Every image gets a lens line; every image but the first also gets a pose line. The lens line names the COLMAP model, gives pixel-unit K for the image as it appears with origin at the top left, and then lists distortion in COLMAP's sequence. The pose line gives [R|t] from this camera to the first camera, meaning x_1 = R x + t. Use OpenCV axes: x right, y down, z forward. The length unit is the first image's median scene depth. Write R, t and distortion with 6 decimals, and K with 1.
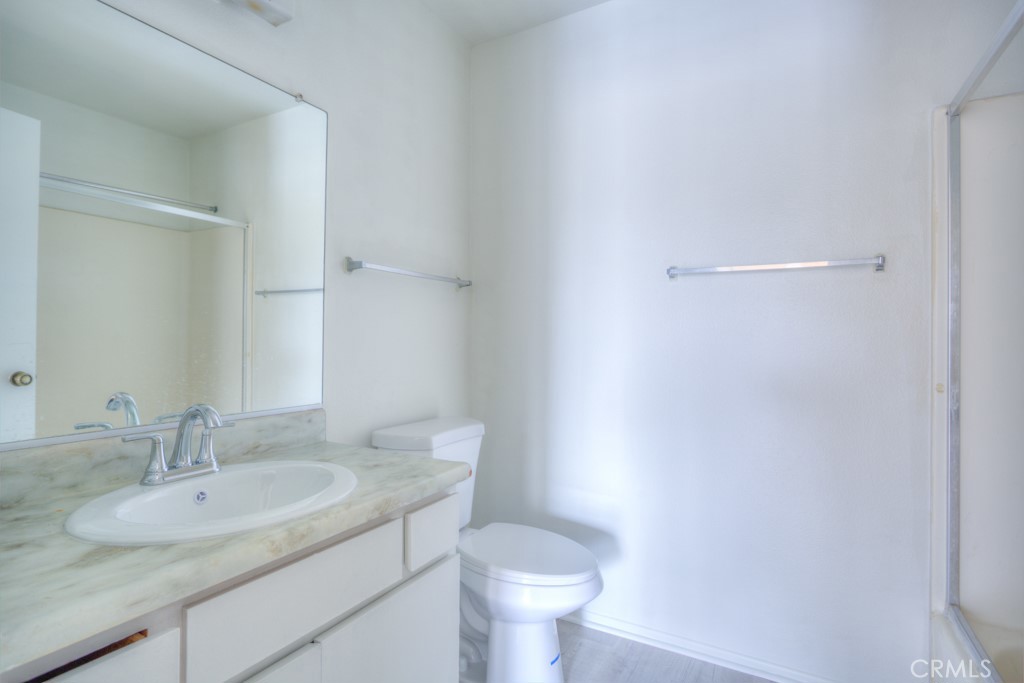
lens RADIAL K [[497.8, 0, 508.1], [0, 497.8, 339.3], [0, 0, 1]] dist [-0.021615, 0.008499]
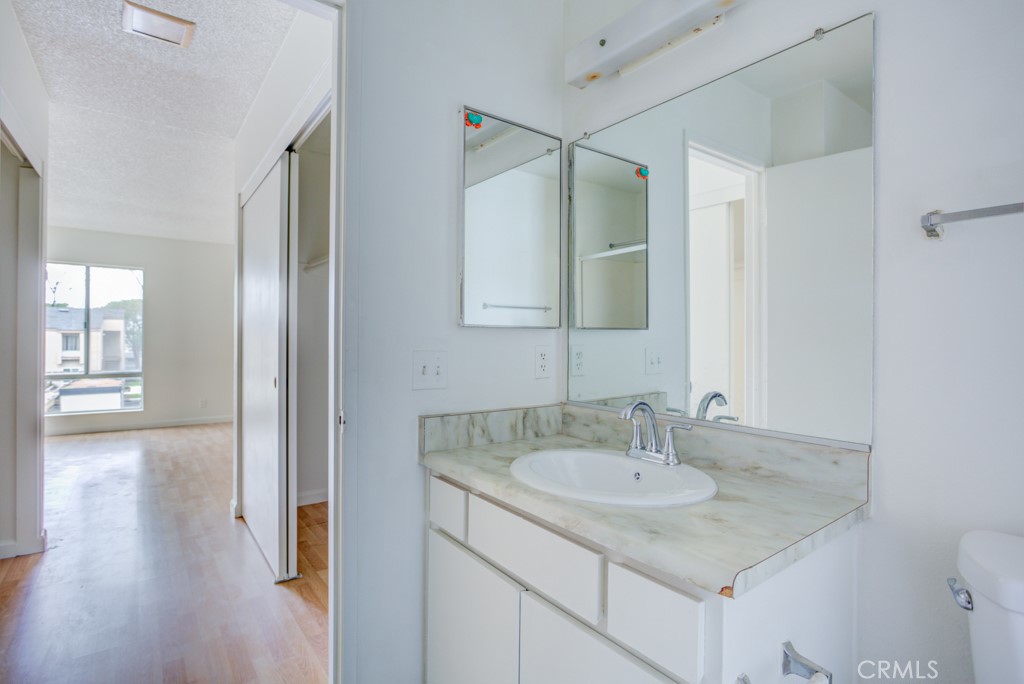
lens RADIAL K [[497.8, 0, 508.1], [0, 497.8, 339.8], [0, 0, 1]] dist [-0.021615, 0.008499]
pose [[-0.403061, -0.013254, -0.915077, 0.610442], [-0.010250, 0.999898, -0.009968, -0.003439], [0.915116, 0.005361, -0.403155, 1.144895]]
